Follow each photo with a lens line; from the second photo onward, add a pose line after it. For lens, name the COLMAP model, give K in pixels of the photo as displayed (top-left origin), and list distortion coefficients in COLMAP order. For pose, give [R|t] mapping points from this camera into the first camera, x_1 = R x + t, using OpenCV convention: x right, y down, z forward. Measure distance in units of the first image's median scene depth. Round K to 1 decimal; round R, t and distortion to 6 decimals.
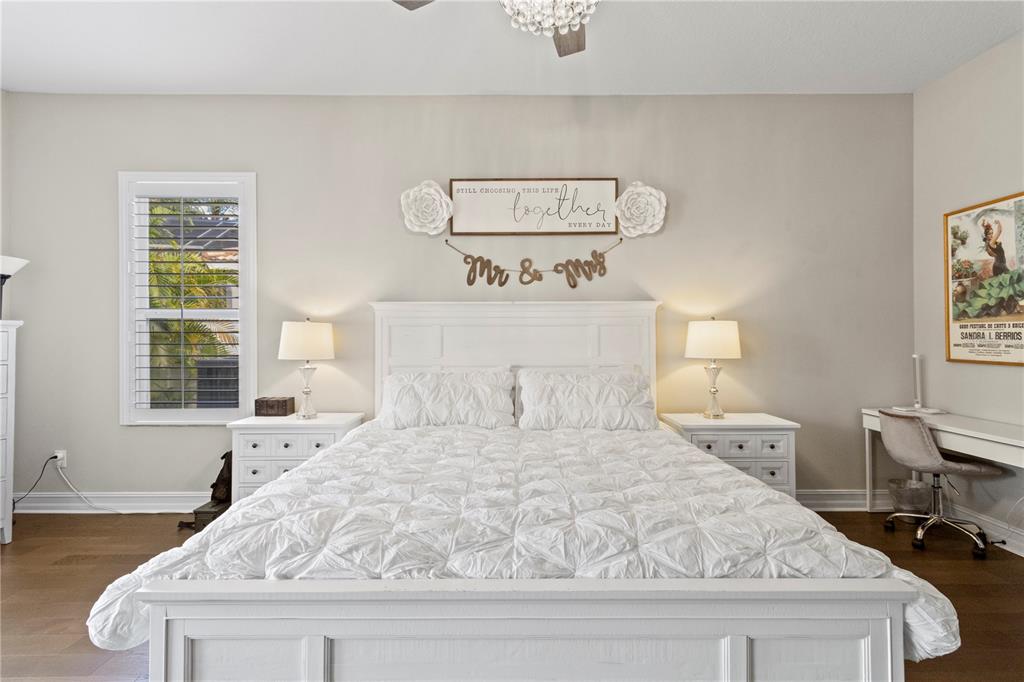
lens RADIAL K [[476.3, 0, 511.5], [0, 476.3, 338.0], [0, 0, 1]] dist [0.010029, -0.000051]
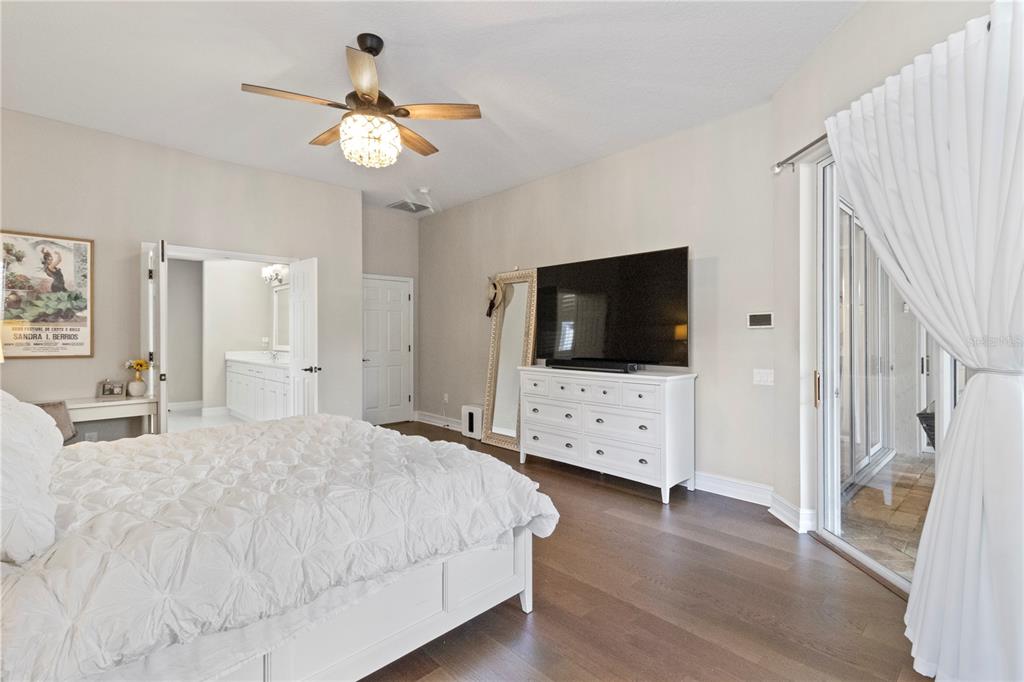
lens RADIAL K [[455.0, 0, 513.8], [0, 455.0, 335.5], [0, 0, 1]] dist [-0.000108, -0.000039]
pose [[-0.721702, 0.000668, 0.692204, -0.794618], [0.001684, 0.999998, 0.000791, -0.006685], [-0.692202, 0.001736, -0.721702, 1.015041]]
